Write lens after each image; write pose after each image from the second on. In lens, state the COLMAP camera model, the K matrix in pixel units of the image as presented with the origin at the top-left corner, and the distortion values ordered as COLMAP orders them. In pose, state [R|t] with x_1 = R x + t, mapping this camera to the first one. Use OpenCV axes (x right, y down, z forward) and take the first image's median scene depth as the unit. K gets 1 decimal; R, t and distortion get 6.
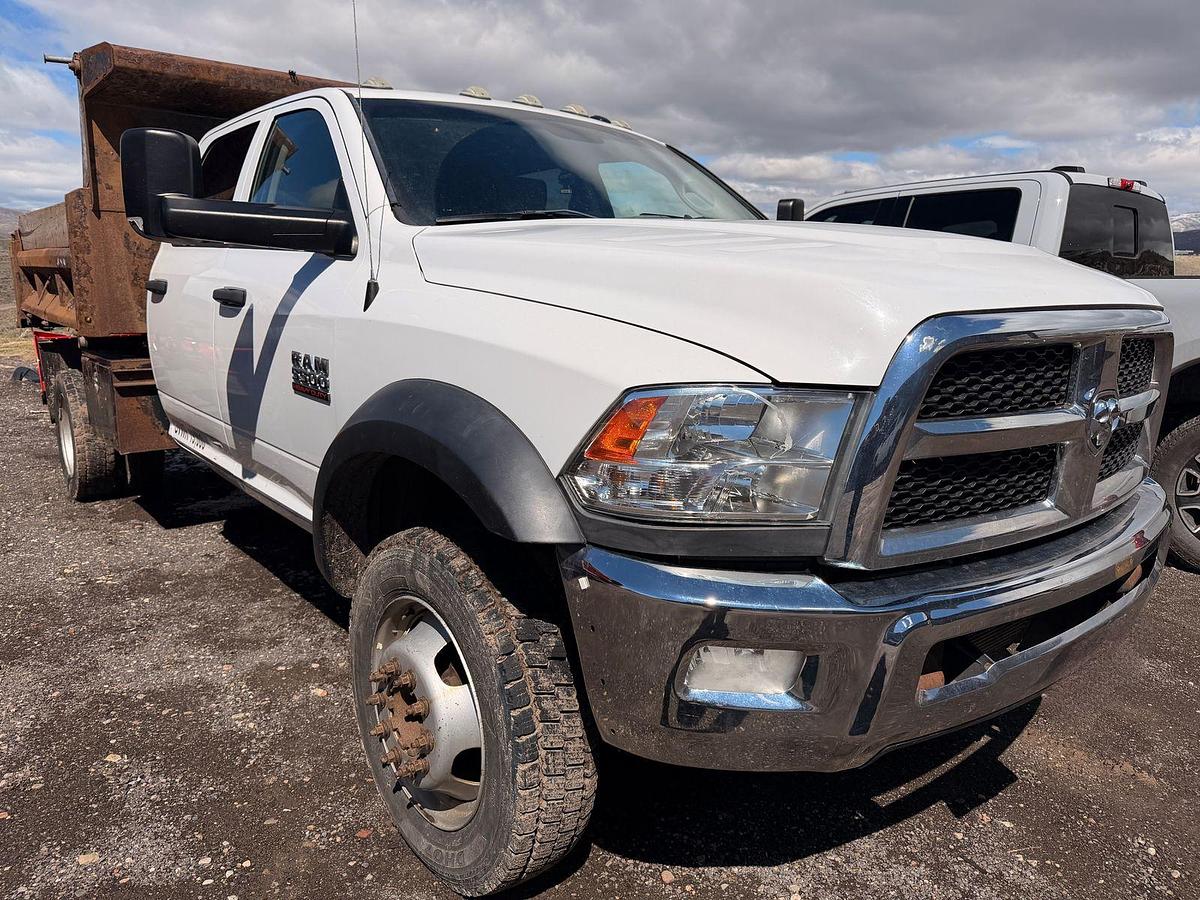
lens RADIAL K [[870.3, 0, 590.5], [0, 870.3, 455.8], [0, 0, 1]] dist [-0.003198, -0.014319]
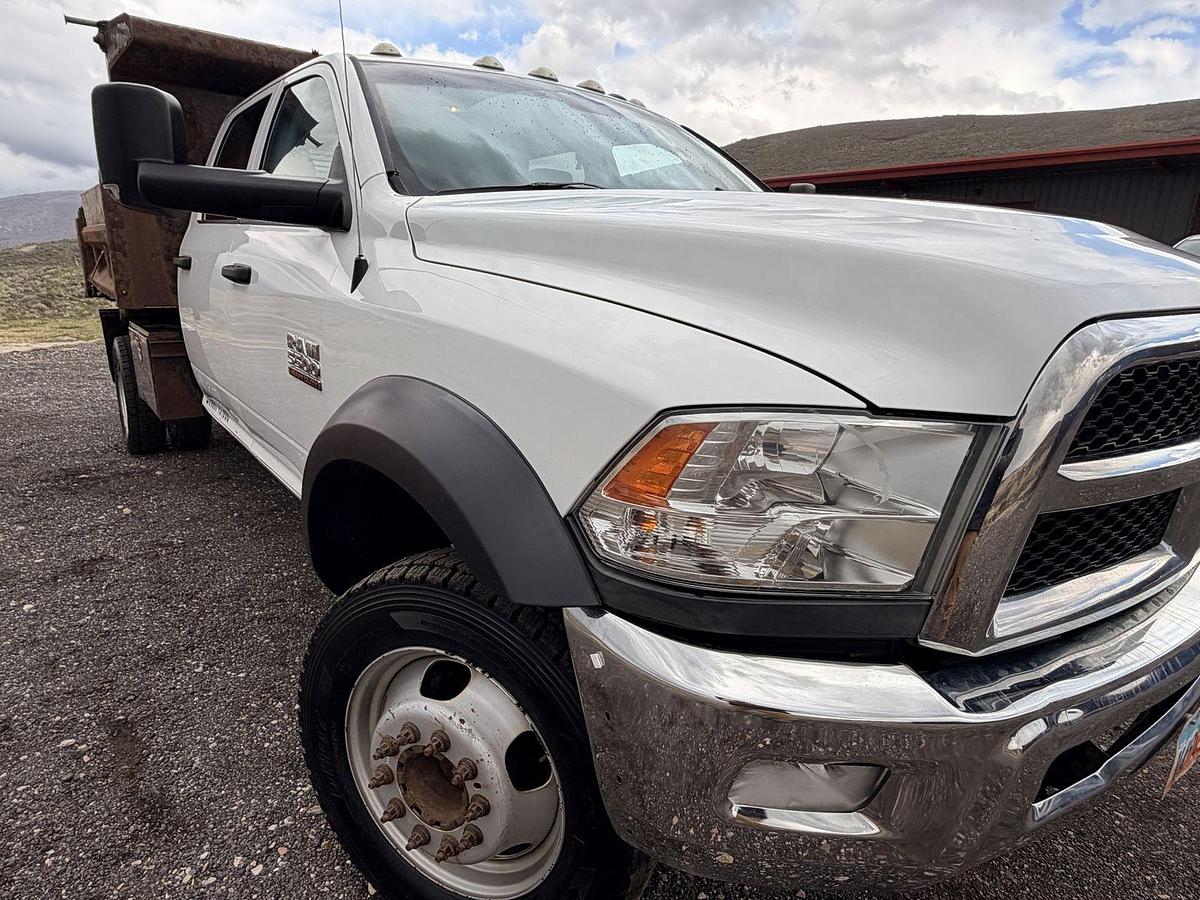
lens RADIAL K [[700.8, 0, 582.9], [0, 700.8, 454.7], [0, 0, 1]] dist [-0.020853, 0.010527]
pose [[0.999667, 0.020344, -0.015843, -0.010805], [-0.019204, 0.997427, 0.069069, -0.051820], [0.017208, -0.068742, 0.997486, 0.265025]]
